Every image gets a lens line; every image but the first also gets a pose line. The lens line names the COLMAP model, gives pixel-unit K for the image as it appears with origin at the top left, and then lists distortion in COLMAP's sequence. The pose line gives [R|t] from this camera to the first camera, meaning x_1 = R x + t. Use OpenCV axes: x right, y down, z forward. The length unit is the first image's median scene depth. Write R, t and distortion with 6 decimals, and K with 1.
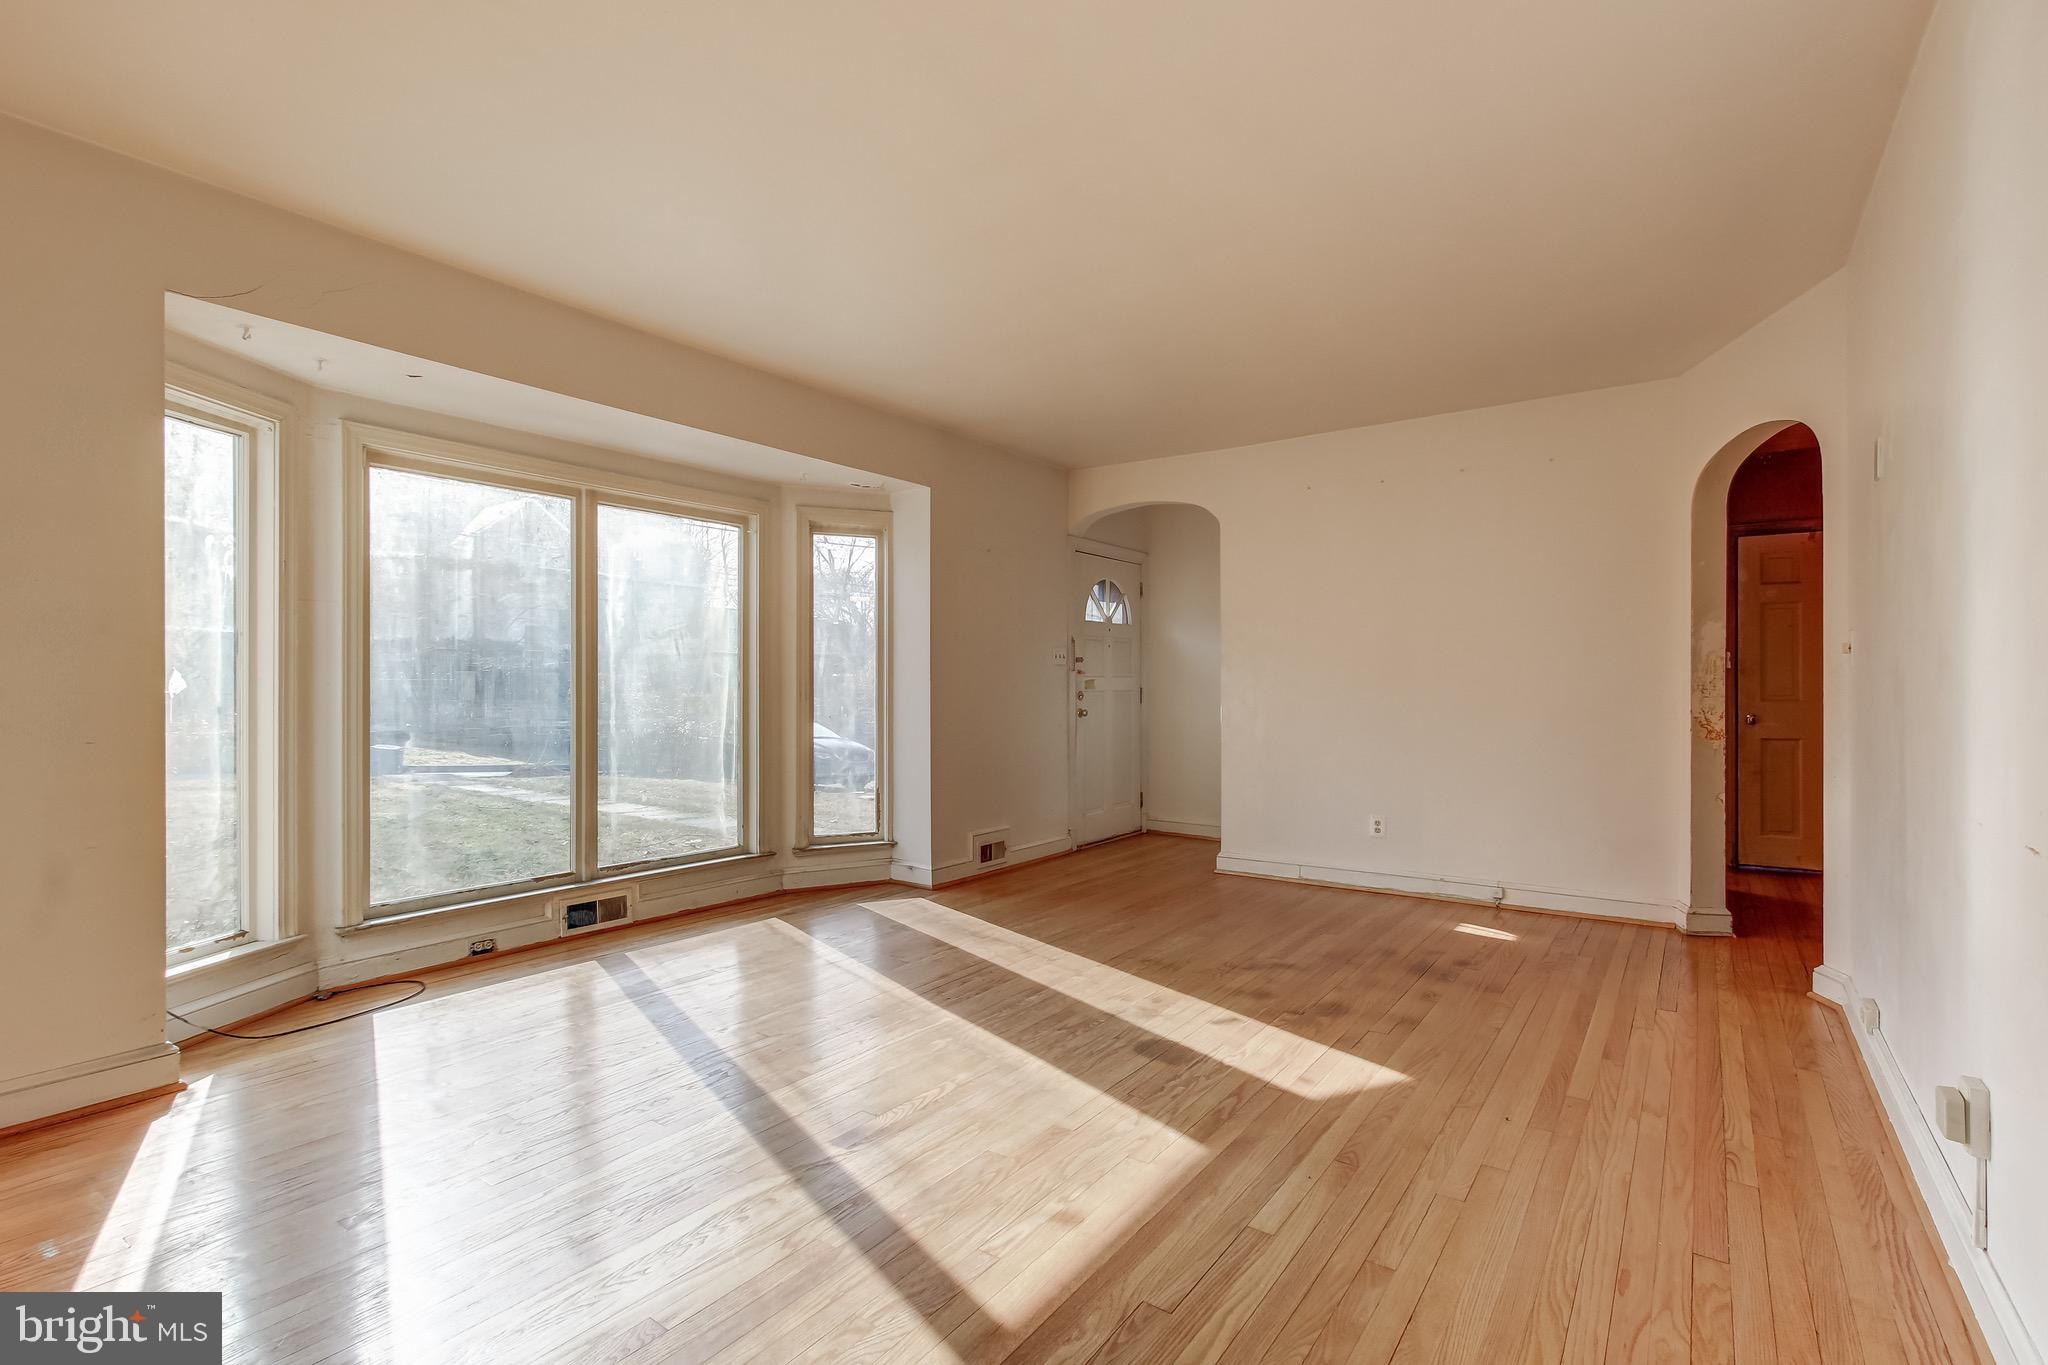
lens RADIAL K [[939.4, 0, 1016.6], [0, 939.4, 686.8], [0, 0, 1]] dist [-0.017755, 0.000152]
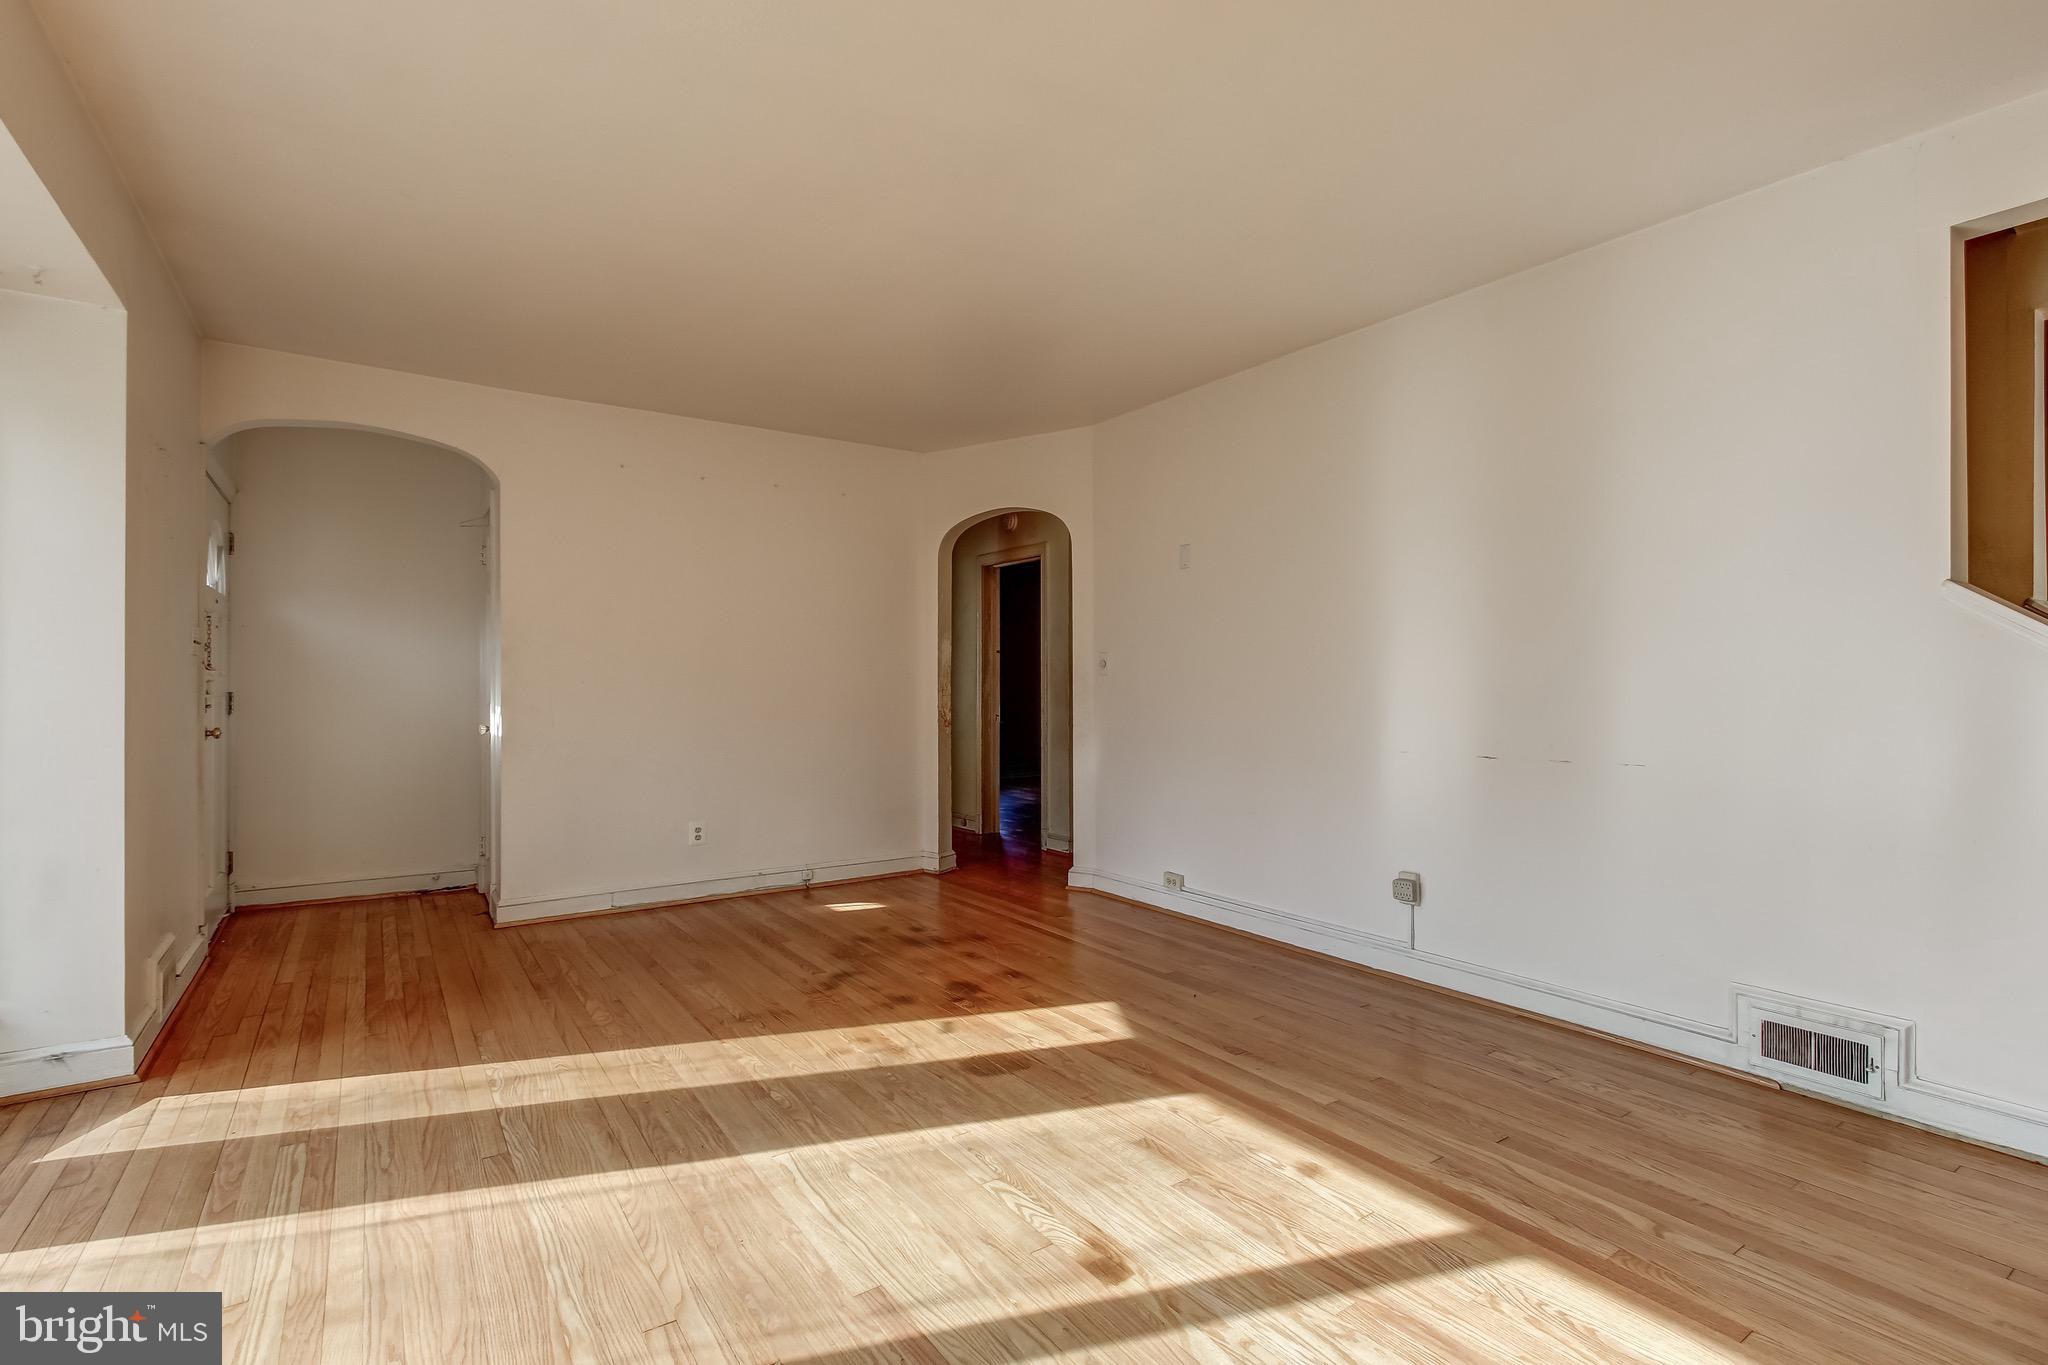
lens RADIAL K [[947.4, 0, 1015.6], [0, 947.4, 680.2], [0, 0, 1]] dist [-0.002447, -0.000080]
pose [[0.337182, 0.003842, 0.941431, -0.664766], [0.002780, 0.999983, -0.005076, -0.005978], [-0.941435, 0.004329, 0.337166, 0.559360]]
